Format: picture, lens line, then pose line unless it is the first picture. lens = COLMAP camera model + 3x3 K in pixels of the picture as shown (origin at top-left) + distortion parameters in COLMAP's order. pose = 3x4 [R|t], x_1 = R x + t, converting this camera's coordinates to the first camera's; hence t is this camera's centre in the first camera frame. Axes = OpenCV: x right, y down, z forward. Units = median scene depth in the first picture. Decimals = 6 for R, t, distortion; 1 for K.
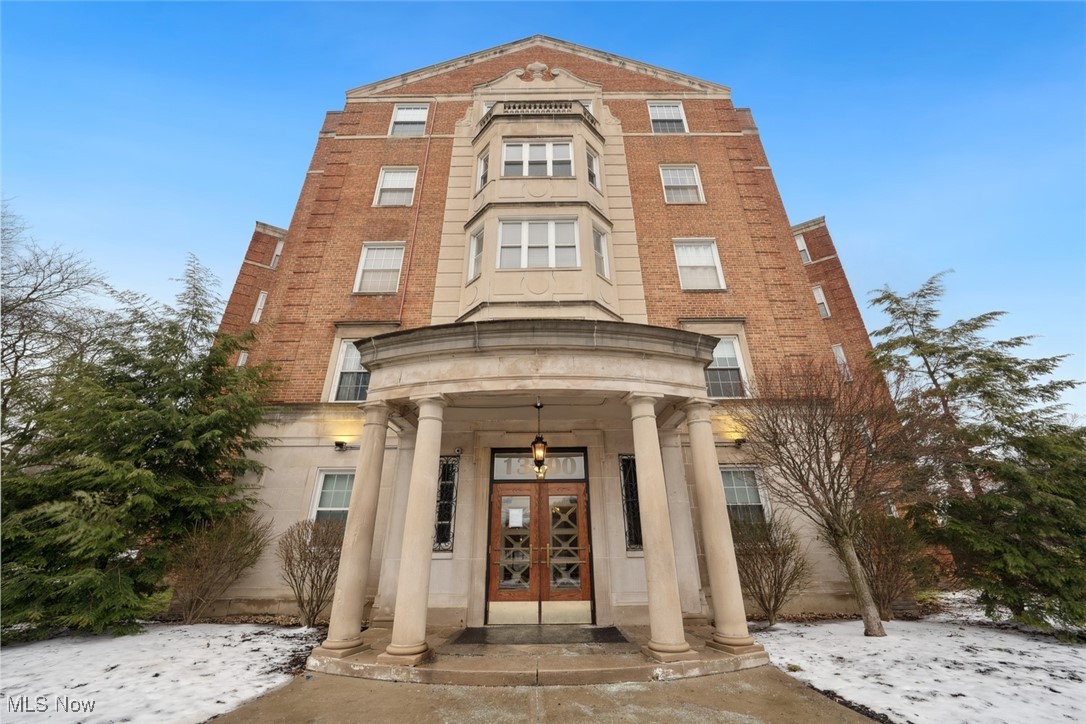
lens RADIAL K [[391.3, 0, 541.7], [0, 391.3, 372.5], [0, 0, 1]] dist [-0.005819, 0.000138]
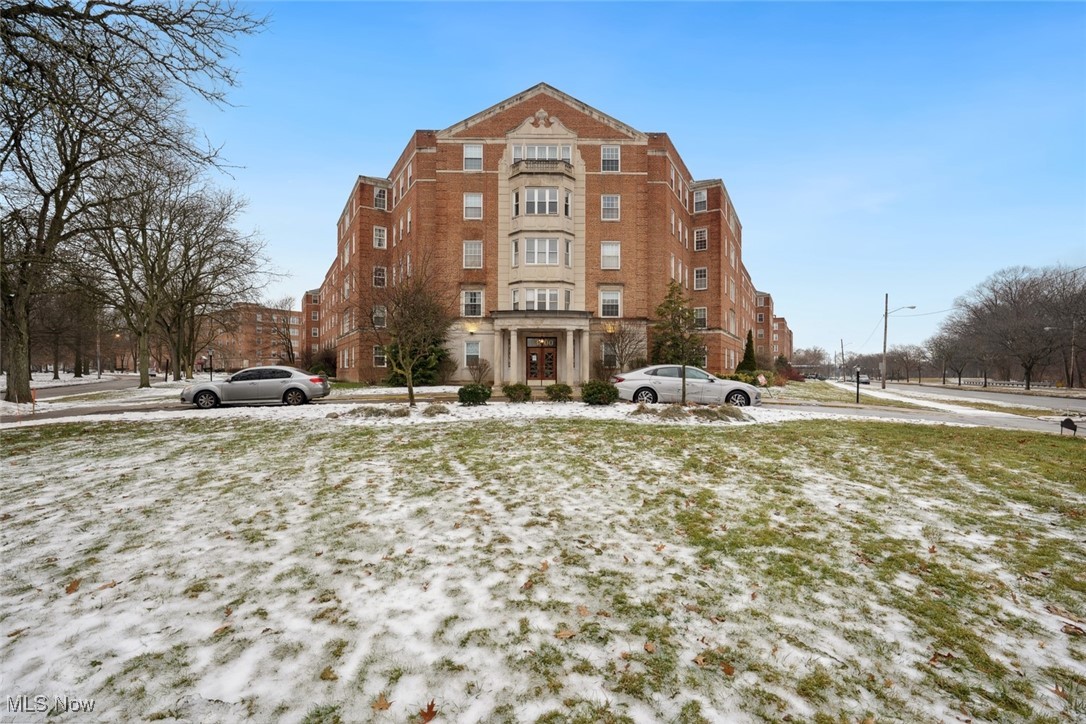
lens RADIAL K [[439.6, 0, 543.0], [0, 439.6, 362.0], [0, 0, 1]] dist [-0.000471, -0.000007]
pose [[0.999824, 0.009835, 0.015954, -0.033068], [-0.015242, 0.922058, 0.386752, -0.660199], [-0.010907, -0.386927, 0.922046, -1.555384]]
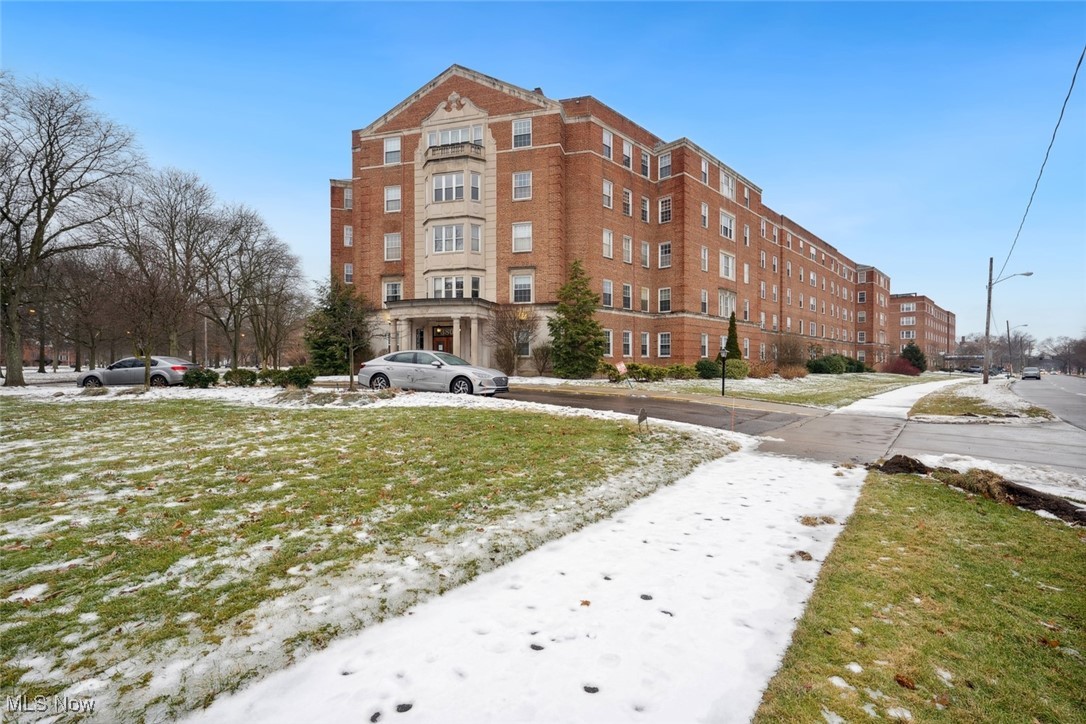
lens RADIAL K [[465.5, 0, 543.0], [0, 465.5, 362.0], [0, 0, 1]] dist [0.002005, 0.000055]
pose [[0.967692, 0.004375, -0.252098, 1.107414], [0.096756, 0.916856, 0.387315, -0.600172], [0.232832, -0.399194, 0.886811, -1.464264]]
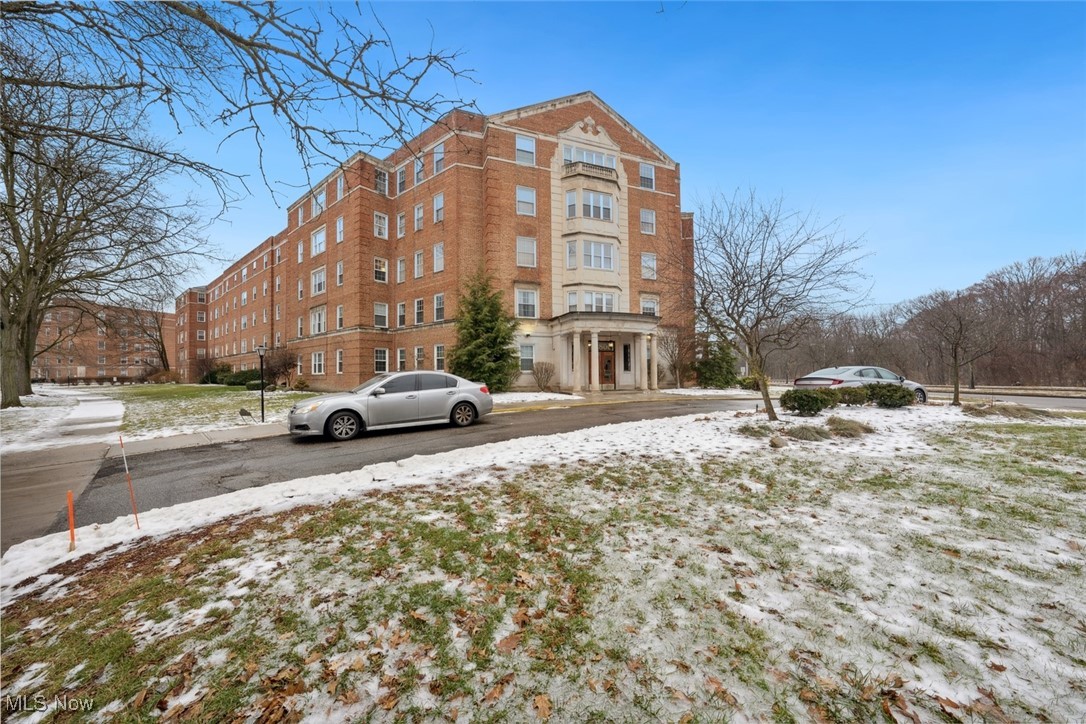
lens RADIAL K [[371.5, 0, 538.8], [0, 371.5, 360.5], [0, 0, 1]] dist [-0.001923, -0.000079]
pose [[0.933682, 0.013634, 0.357844, -1.020975], [-0.142252, 0.931171, 0.335684, -0.390118], [-0.328637, -0.364326, 0.871358, -0.977149]]
